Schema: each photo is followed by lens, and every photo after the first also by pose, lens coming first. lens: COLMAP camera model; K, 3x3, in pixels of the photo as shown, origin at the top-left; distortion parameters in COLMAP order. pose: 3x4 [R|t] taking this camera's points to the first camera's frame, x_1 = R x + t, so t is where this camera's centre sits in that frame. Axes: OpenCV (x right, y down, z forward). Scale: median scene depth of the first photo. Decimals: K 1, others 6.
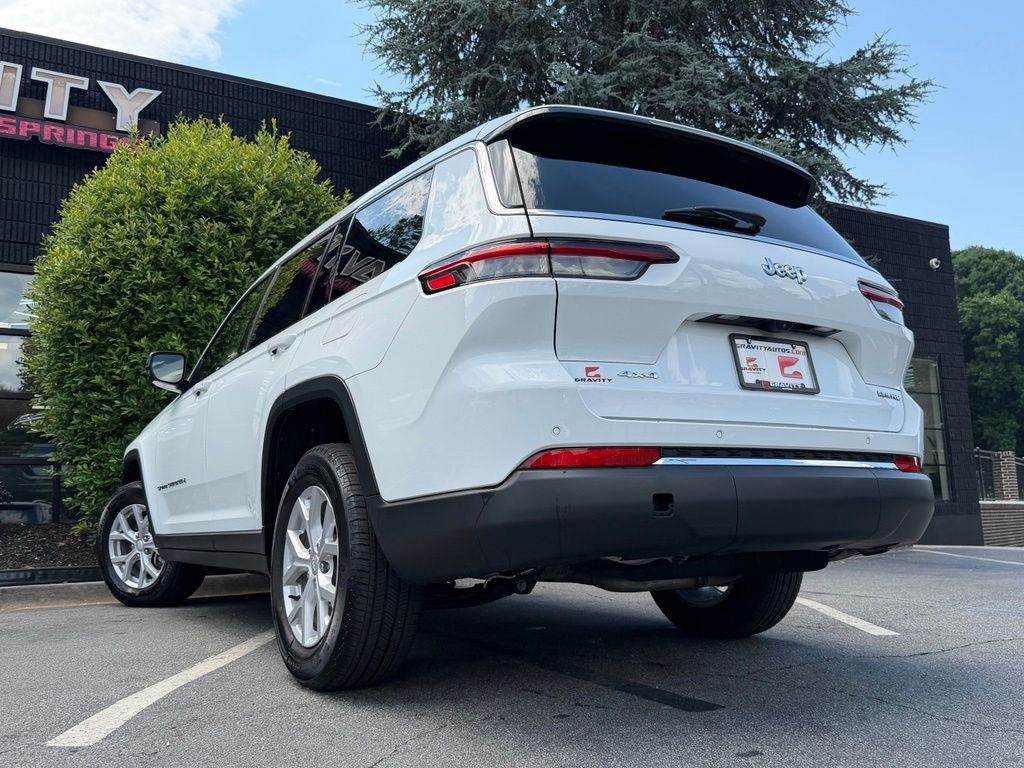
lens RADIAL K [[885.6, 0, 512.0], [0, 885.6, 384.0], [0, 0, 1]] dist [0.131078, -0.260440]
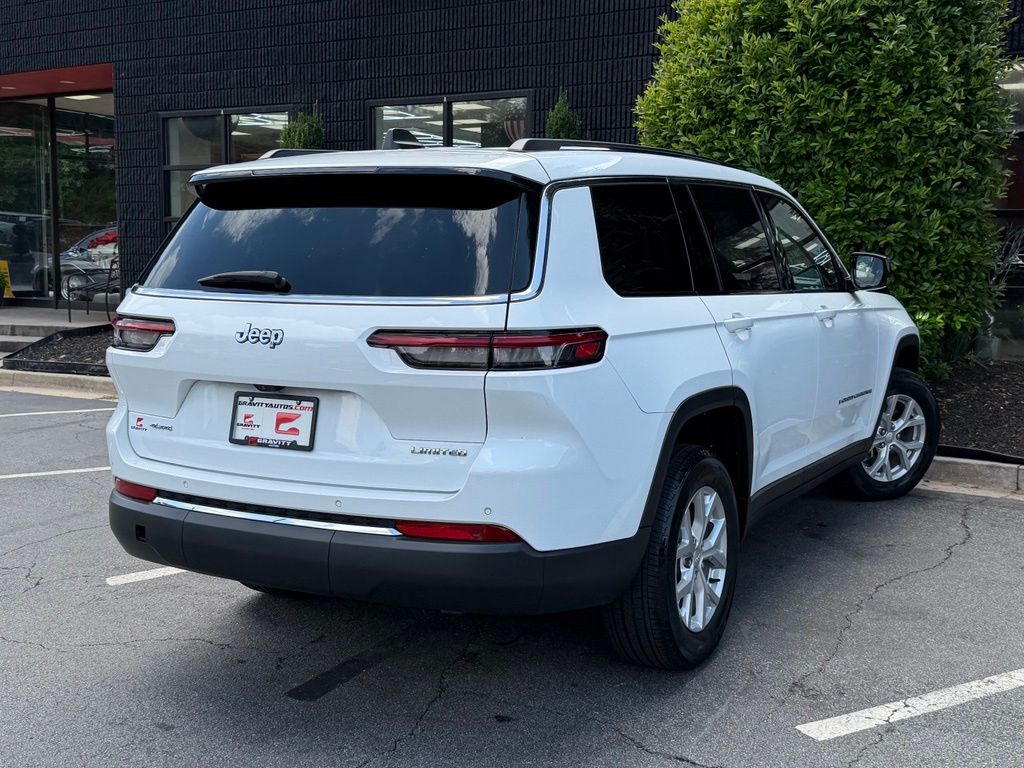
lens RADIAL K [[1202.0, 0, 513.1], [0, 1202.0, 394.0], [0, 0, 1]] dist [0.177140, -0.315279]
pose [[0.480714, 0.133262, -0.866692, 0.621221], [0.105249, 0.972471, 0.207903, -0.119469], [0.870538, -0.191160, 0.453454, 0.221444]]
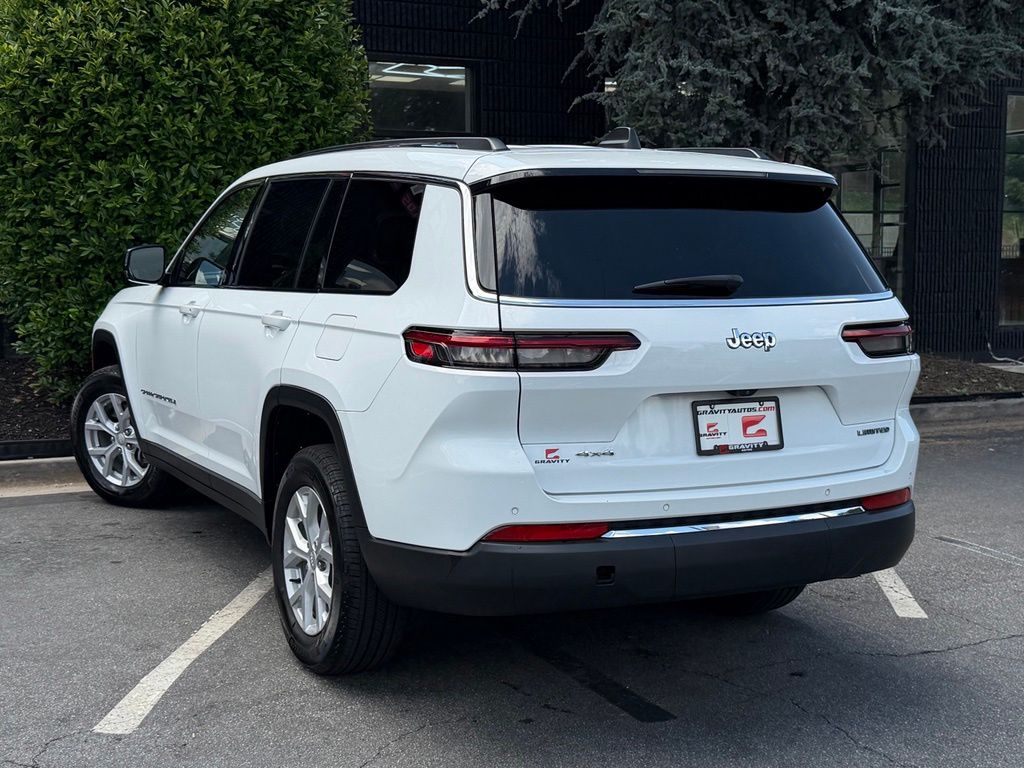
lens RADIAL K [[1377.0, 0, 514.1], [0, 1377.0, 388.0], [0, 0, 1]] dist [0.203658, -0.509715]
pose [[0.996458, 0.037396, -0.075317, 0.056113], [-0.017470, 0.968194, 0.249588, -0.173024], [0.082255, -0.247388, 0.965419, -0.217923]]
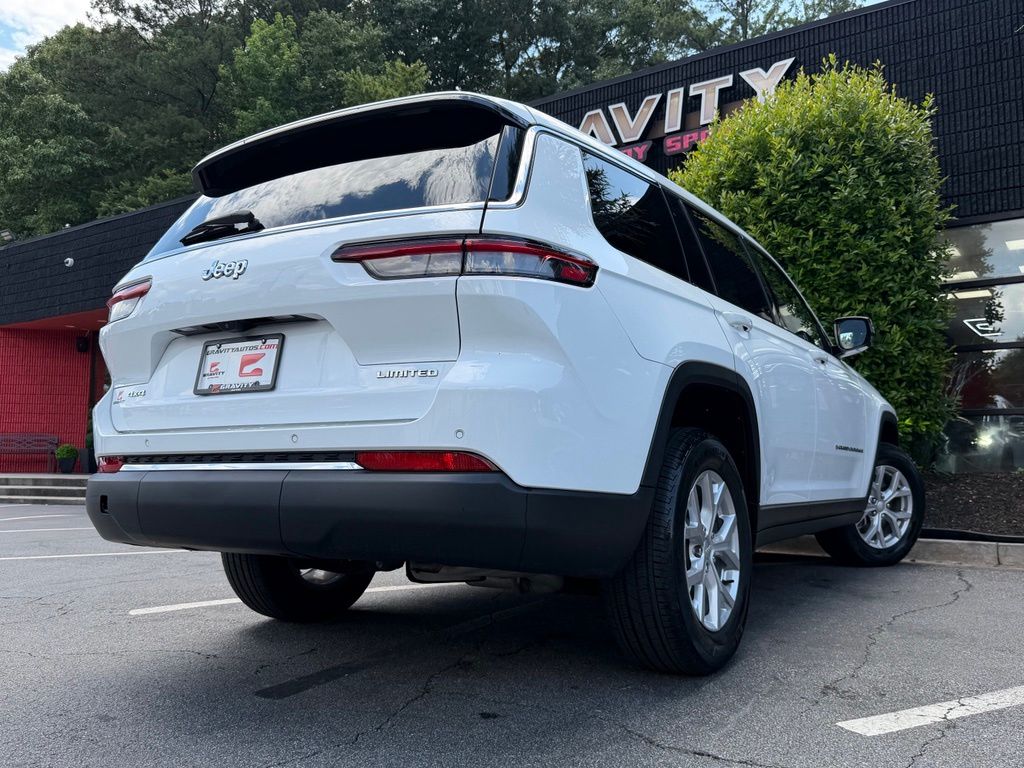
lens RADIAL K [[876.9, 0, 508.0], [0, 876.9, 378.4], [0, 0, 1]] dist [0.117685, -0.223444]
pose [[0.431436, -0.061355, -0.900055, 0.481177], [0.117507, 0.993007, -0.011366, 0.014423], [0.894458, -0.100859, 0.435629, 0.309950]]
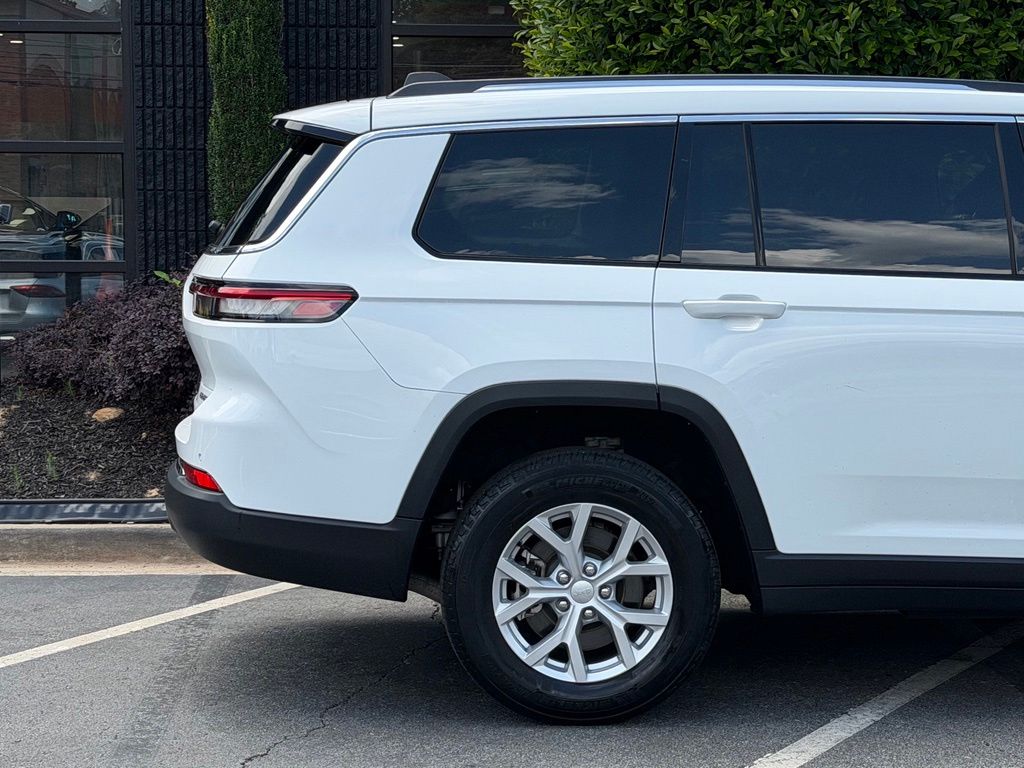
lens RADIAL K [[2273.1, 0, 533.3], [0, 2273.1, 385.8], [0, 0, 1]] dist [0.082982, 0.127020]
pose [[0.877242, 0.067440, -0.475288, 0.164190], [0.042962, 0.975081, 0.217651, -0.184290], [0.478122, -0.211352, 0.852484, -0.263134]]
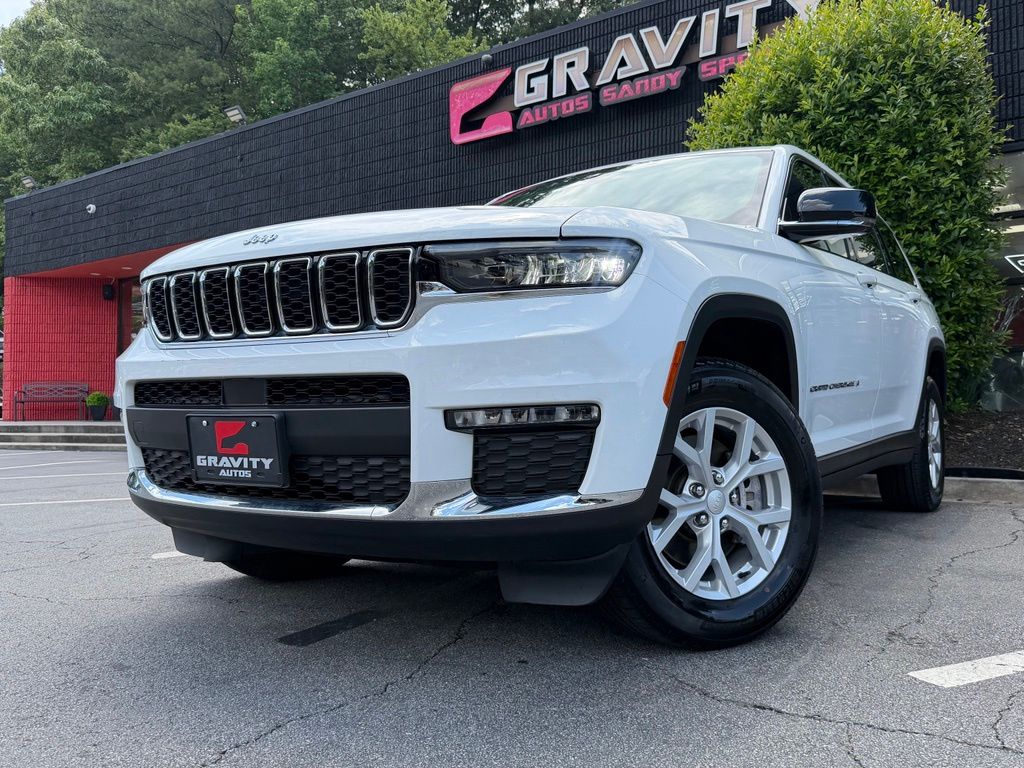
lens RADIAL K [[875.9, 0, 512.0], [0, 875.9, 384.0], [0, 0, 1]] dist [0.111171, -0.196642]
pose [[0.408983, -0.004048, -0.912533, 0.448749], [0.126832, 0.990537, 0.052450, 0.022180], [0.903685, -0.137189, 0.405626, 0.319832]]
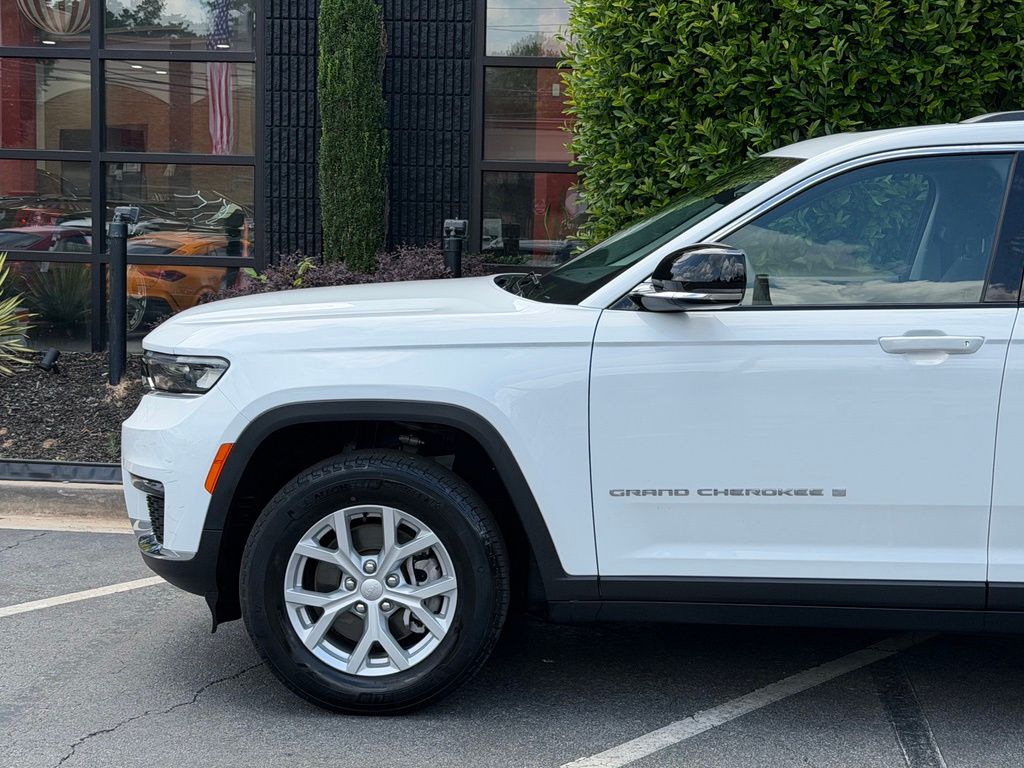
lens RADIAL K [[1811.3, 0, 530.9], [0, 1811.3, 381.7], [0, 0, 1]] dist [0.148385, -0.206050]
pose [[0.793510, 0.101960, -0.599955, 0.238367], [0.044875, 0.973377, 0.224773, -0.158661], [0.606901, -0.205283, 0.767809, -0.033474]]
